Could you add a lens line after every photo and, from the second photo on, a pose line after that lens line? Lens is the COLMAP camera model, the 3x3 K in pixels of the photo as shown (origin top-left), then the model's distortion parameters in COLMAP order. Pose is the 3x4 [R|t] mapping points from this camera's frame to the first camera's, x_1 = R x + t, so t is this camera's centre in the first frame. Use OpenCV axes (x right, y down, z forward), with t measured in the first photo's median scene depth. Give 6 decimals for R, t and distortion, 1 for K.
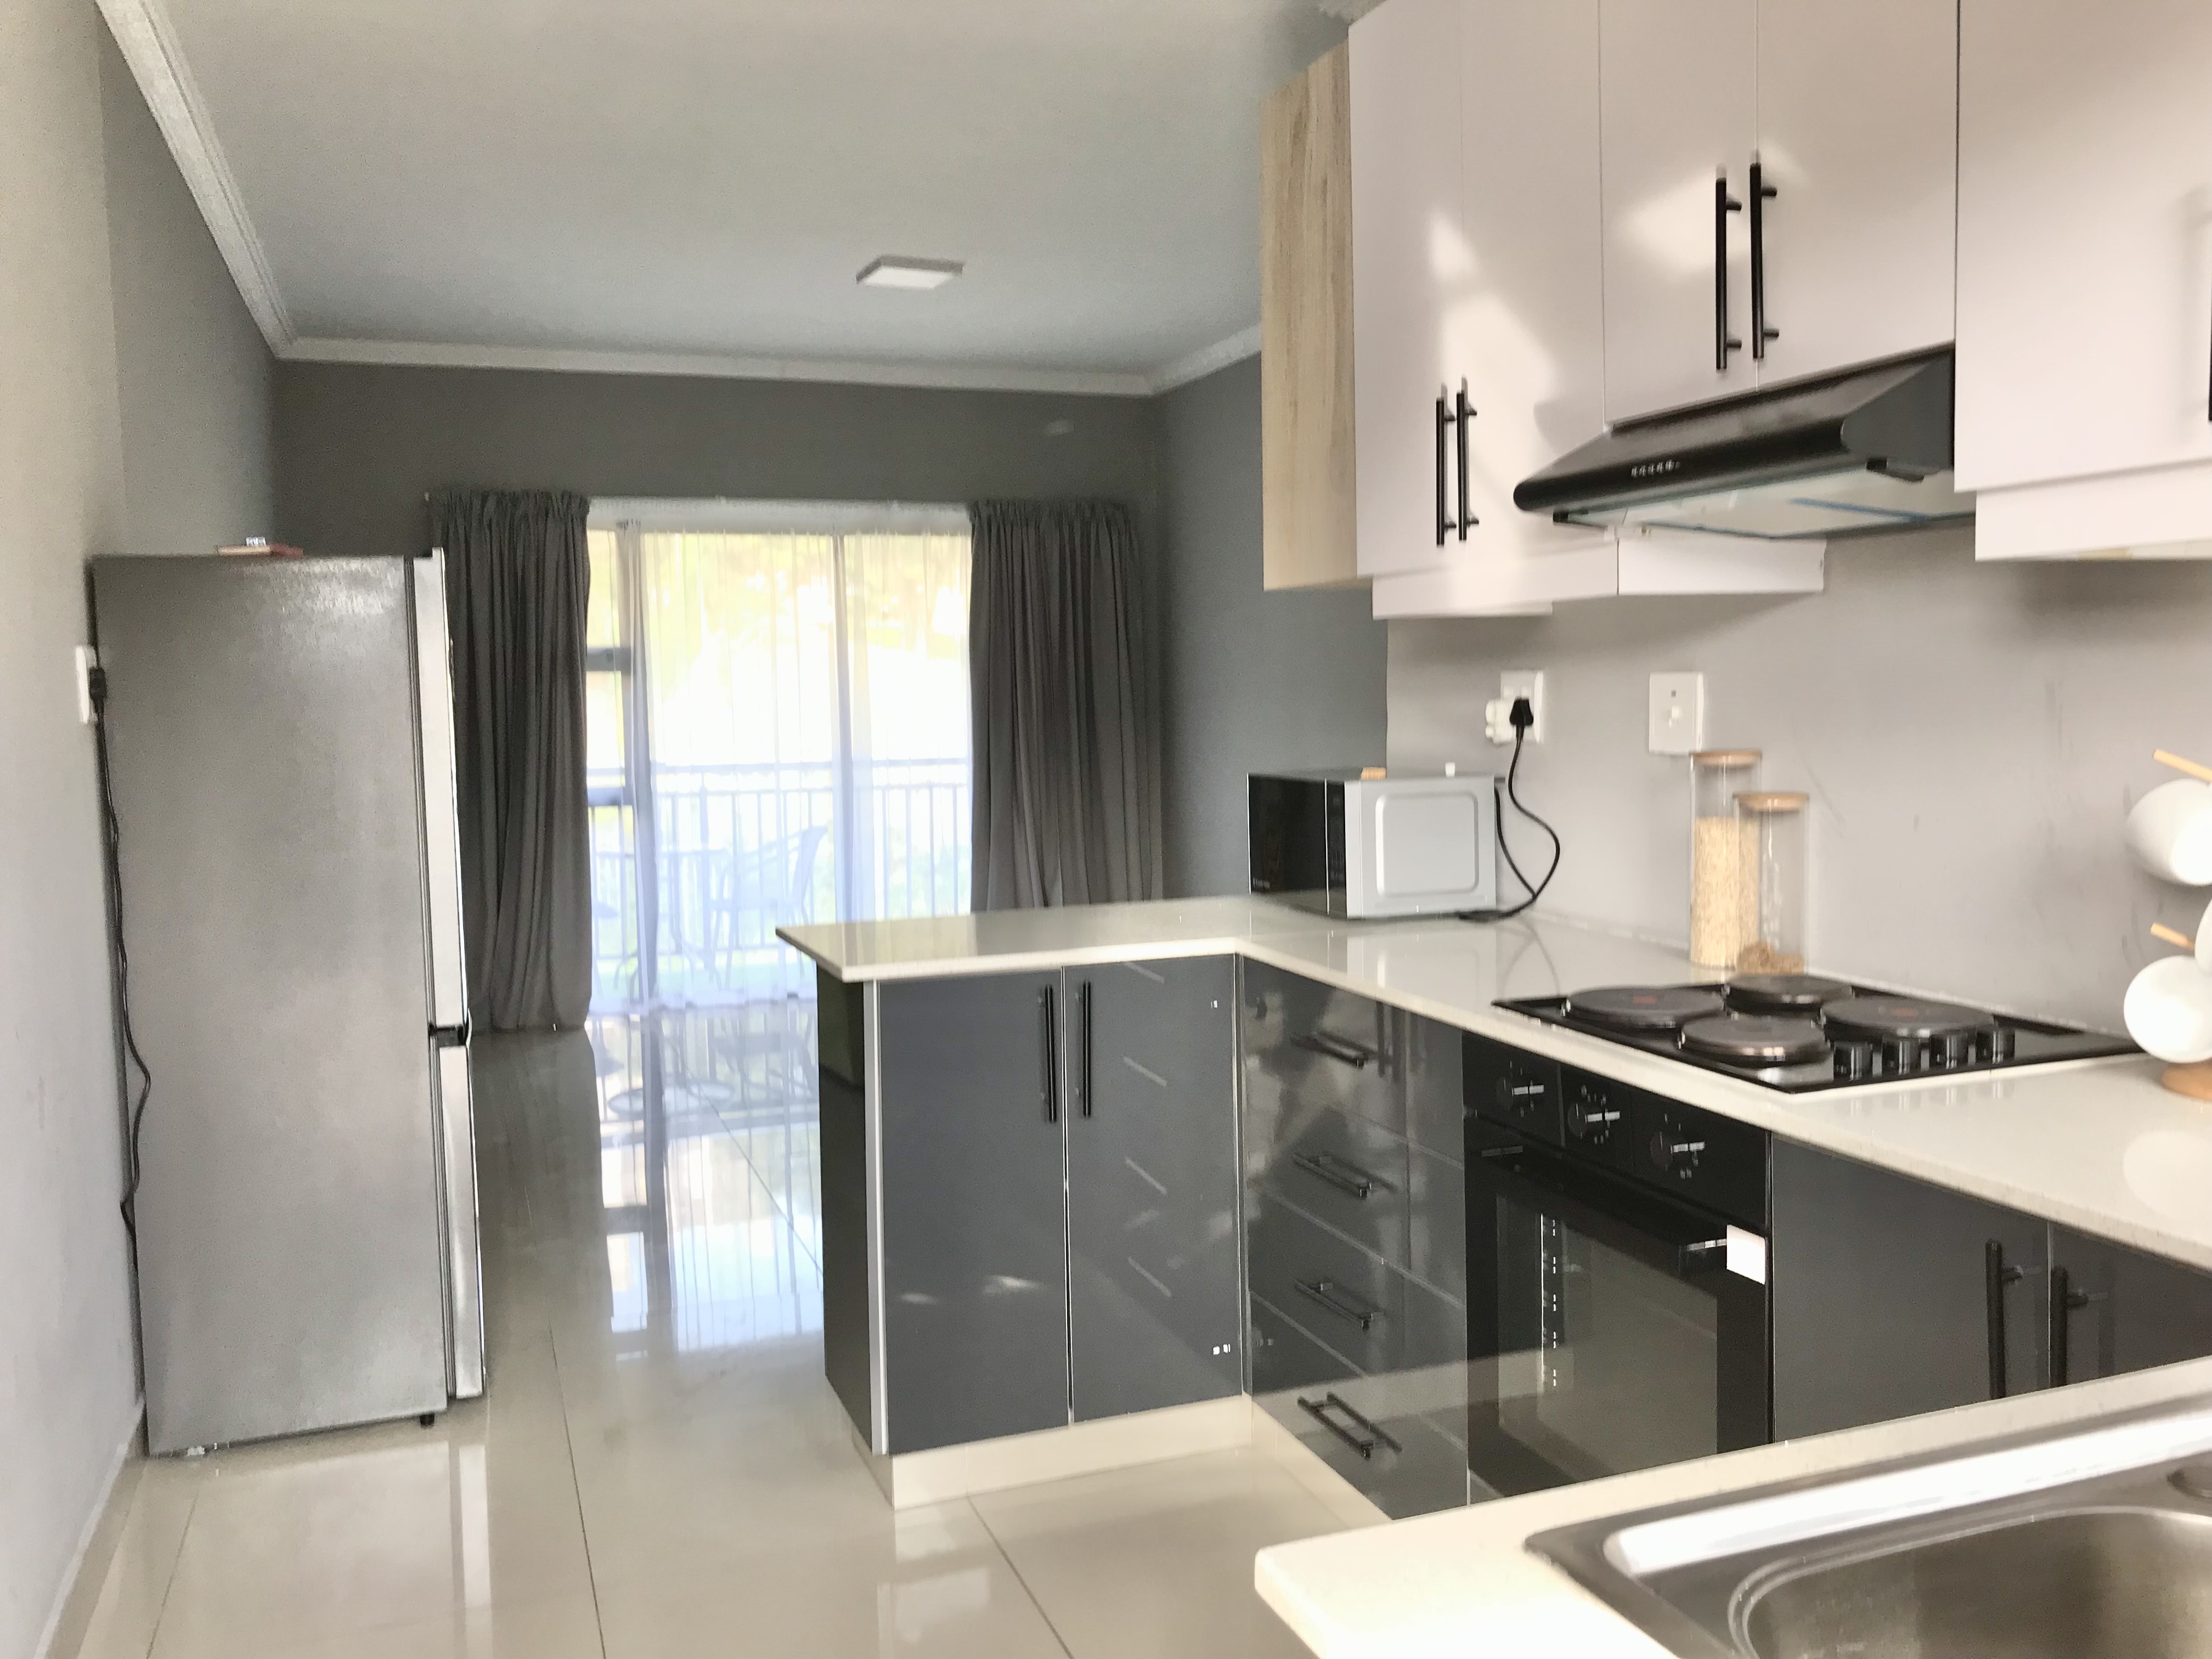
lens RADIAL K [[1849.1, 0, 1122.0], [0, 1849.1, 810.3], [0, 0, 1]] dist [0.036168, -0.006526]
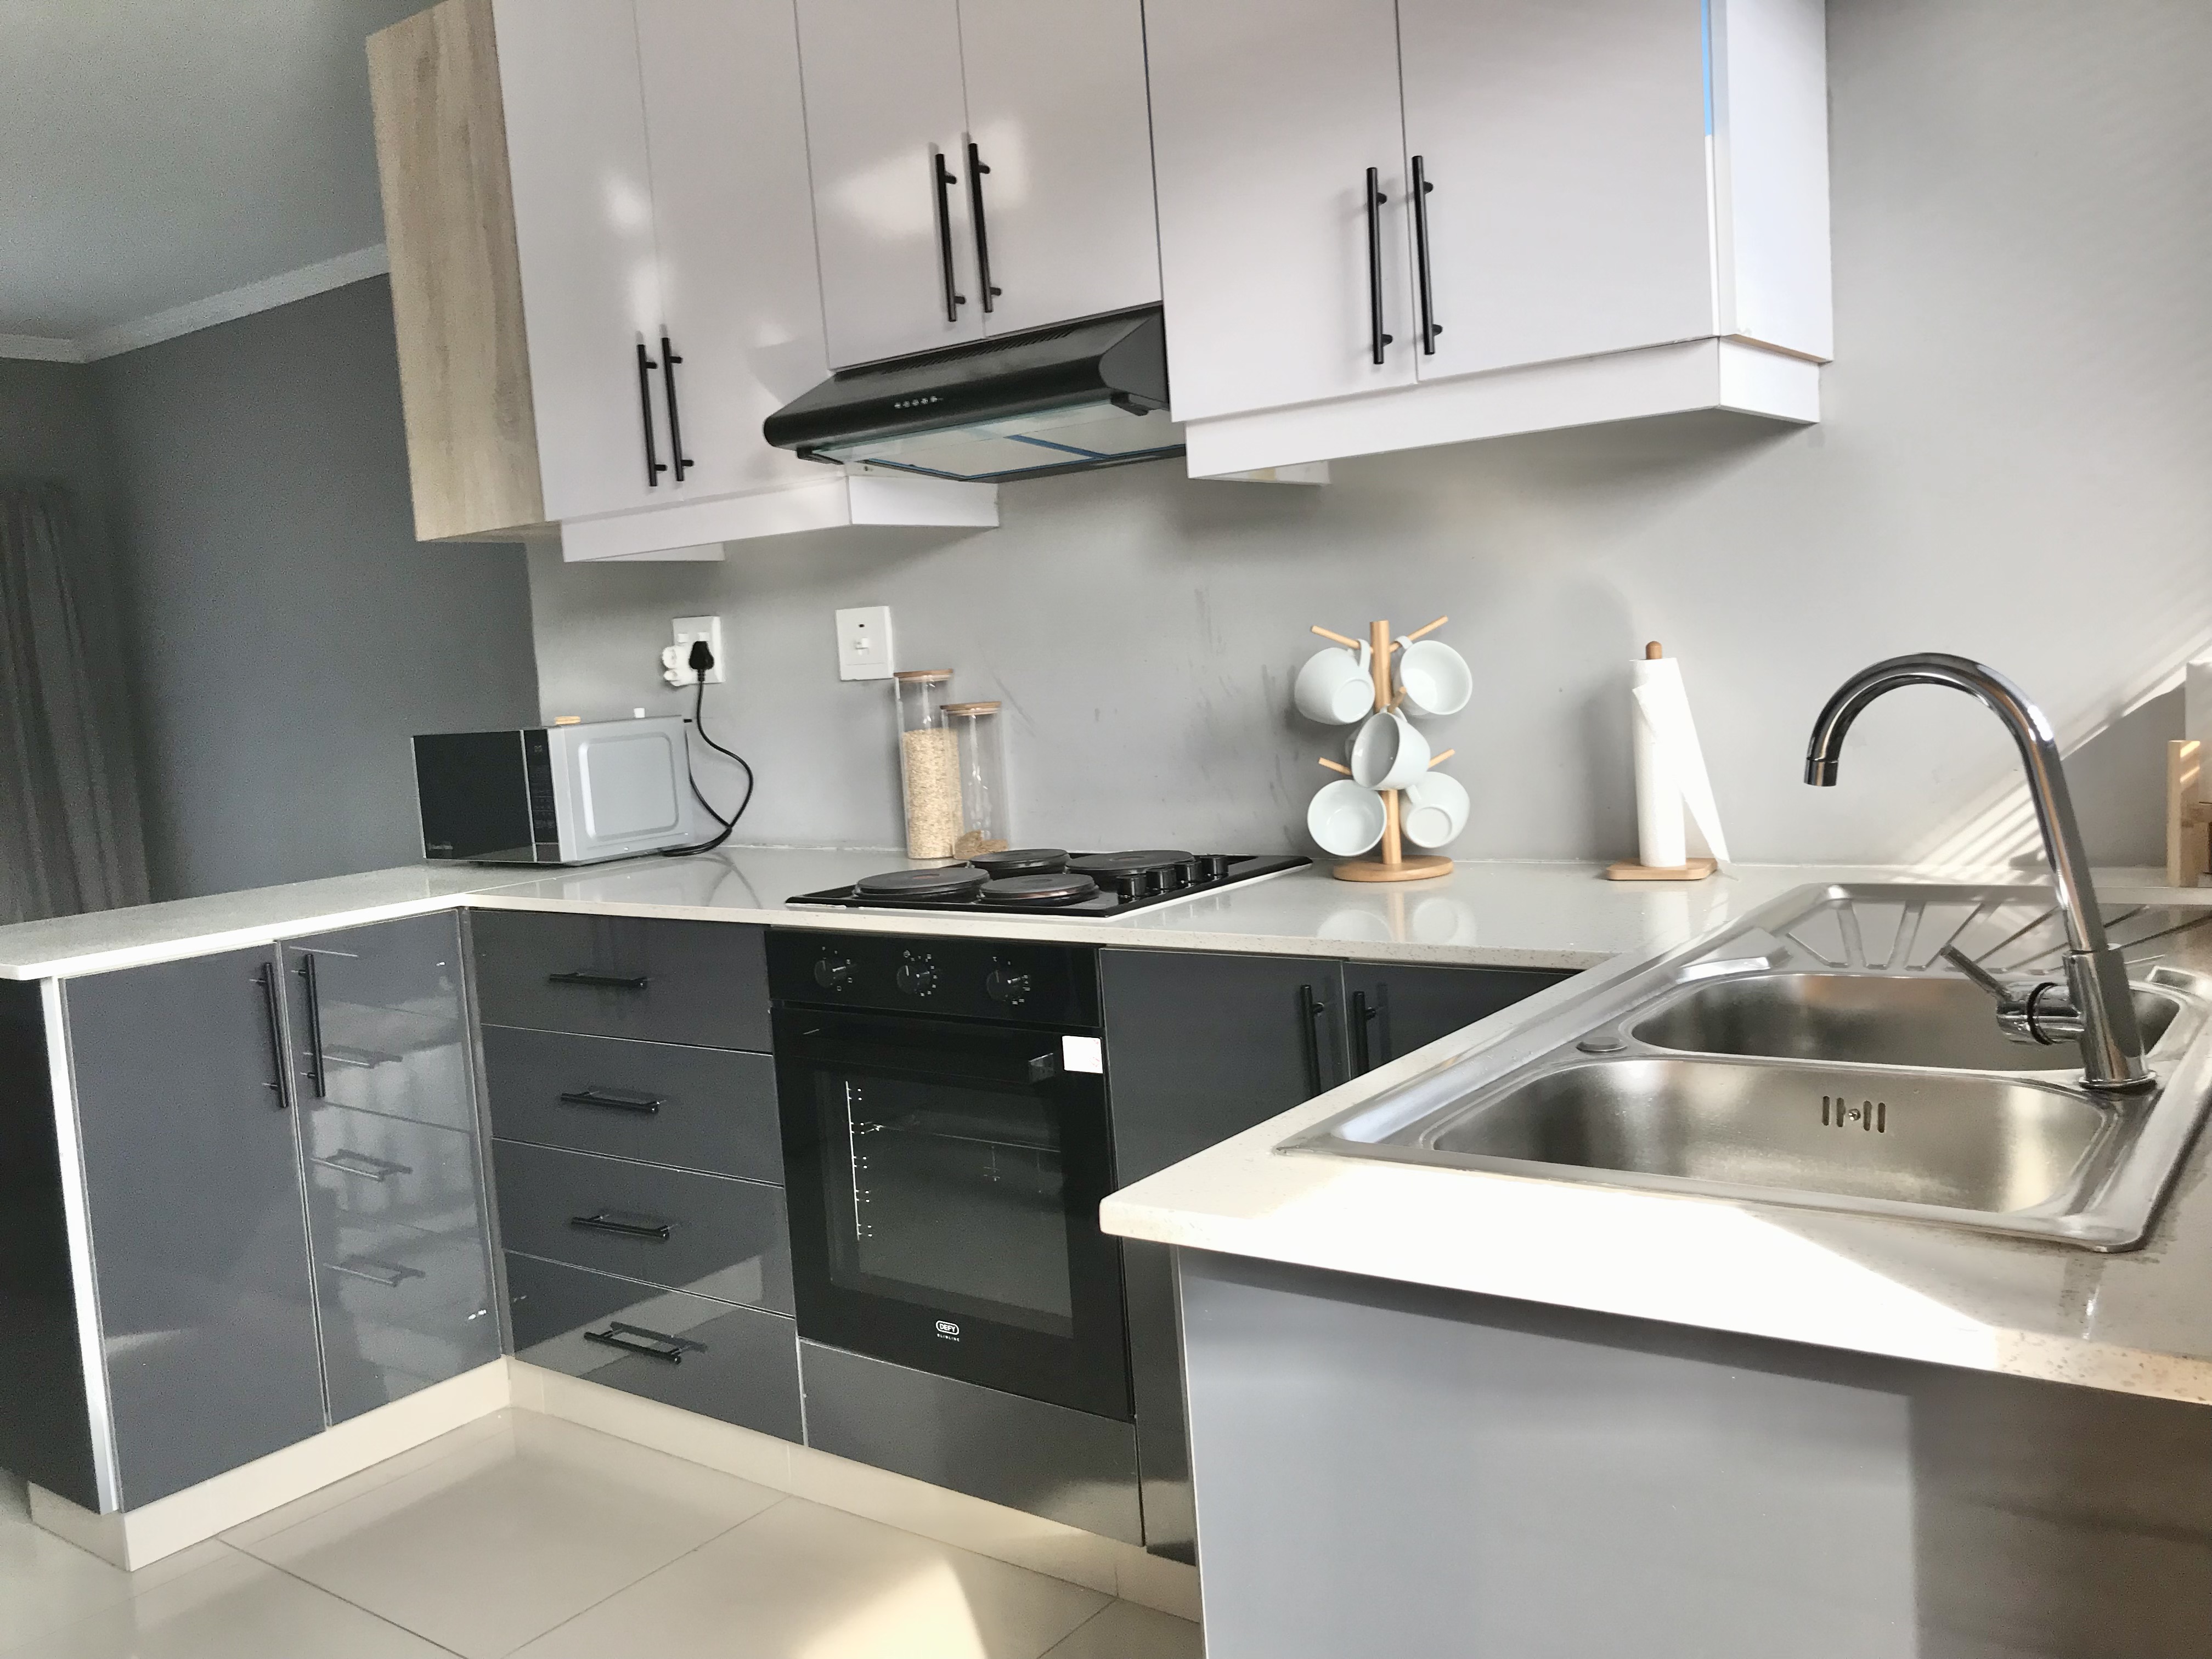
lens RADIAL K [[1849.1, 0, 1101.3], [0, 1849.1, 815.9], [0, 0, 1]] dist [0.036168, -0.006526]
pose [[0.834792, -0.081758, 0.544461, -0.205432], [0.087637, 0.996037, 0.015200, 0.048923], [-0.543546, 0.035026, 0.838648, -0.005297]]
